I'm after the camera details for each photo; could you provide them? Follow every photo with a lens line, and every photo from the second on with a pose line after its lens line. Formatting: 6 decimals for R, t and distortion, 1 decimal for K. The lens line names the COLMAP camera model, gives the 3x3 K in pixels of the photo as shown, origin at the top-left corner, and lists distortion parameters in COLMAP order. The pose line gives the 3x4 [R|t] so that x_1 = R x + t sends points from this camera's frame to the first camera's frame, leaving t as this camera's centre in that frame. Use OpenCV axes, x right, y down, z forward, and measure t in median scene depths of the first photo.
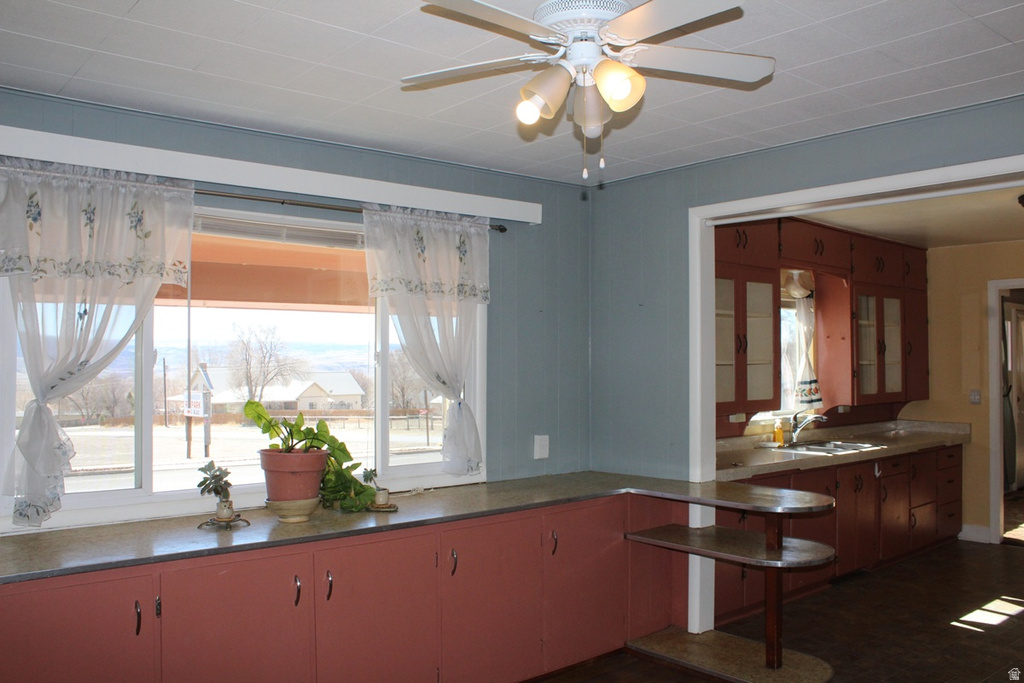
lens RADIAL K [[845.2, 0, 511.9], [0, 845.2, 337.6], [0, 0, 1]] dist [-0.151642, 0.117508]
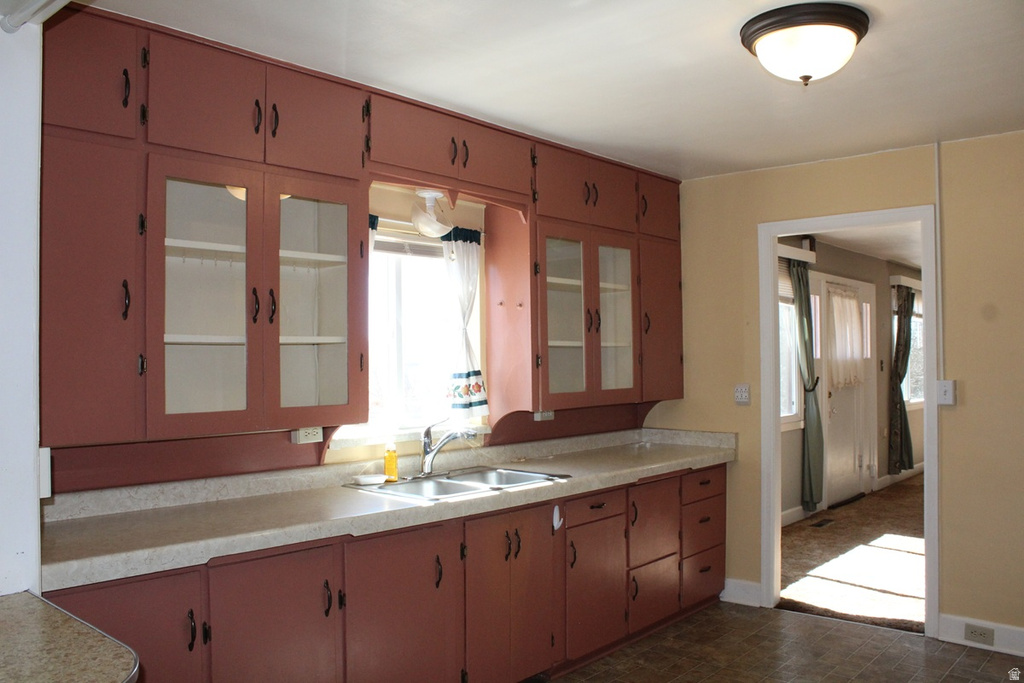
lens RADIAL K [[844.8, 0, 512.0], [0, 844.8, 341.5], [0, 0, 1]] dist [-0.151486, 0.121106]
pose [[0.989833, -0.003689, 0.142185, 0.303970], [0.002193, 0.999941, 0.010676, 0.021997], [-0.142216, -0.010256, 0.989783, 0.365058]]
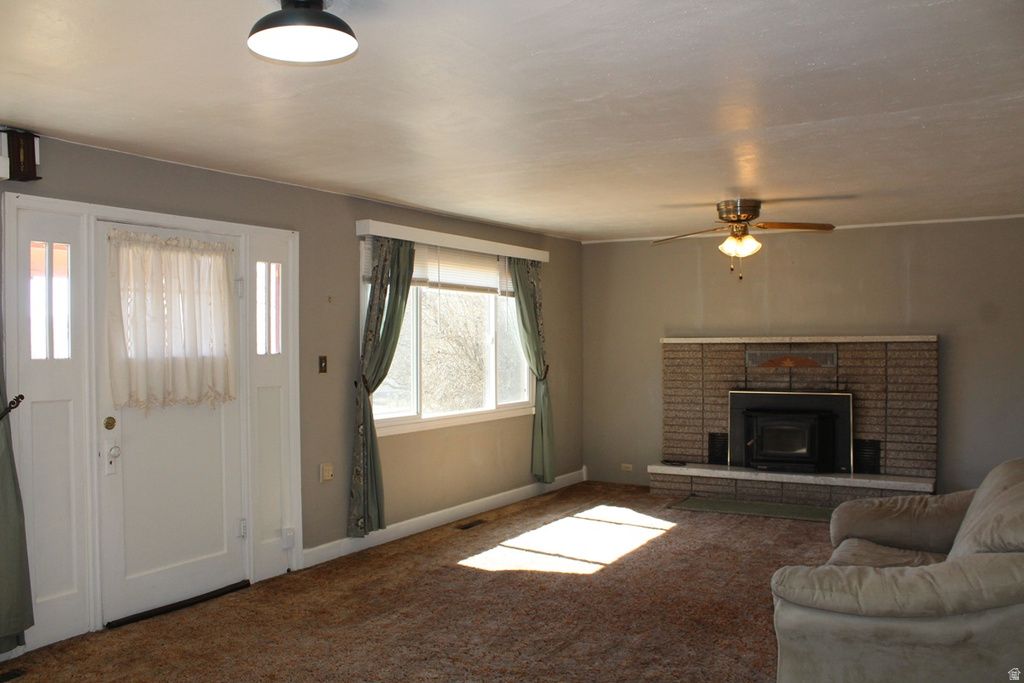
lens RADIAL K [[844.8, 0, 512.0], [0, 844.8, 341.5], [0, 0, 1]] dist [-0.151486, 0.121106]
pose [[0.952910, -0.004742, 0.303216, 1.047857], [-0.005974, 0.999390, 0.034403, 0.023591], [-0.303194, -0.034595, 0.952301, 0.765756]]
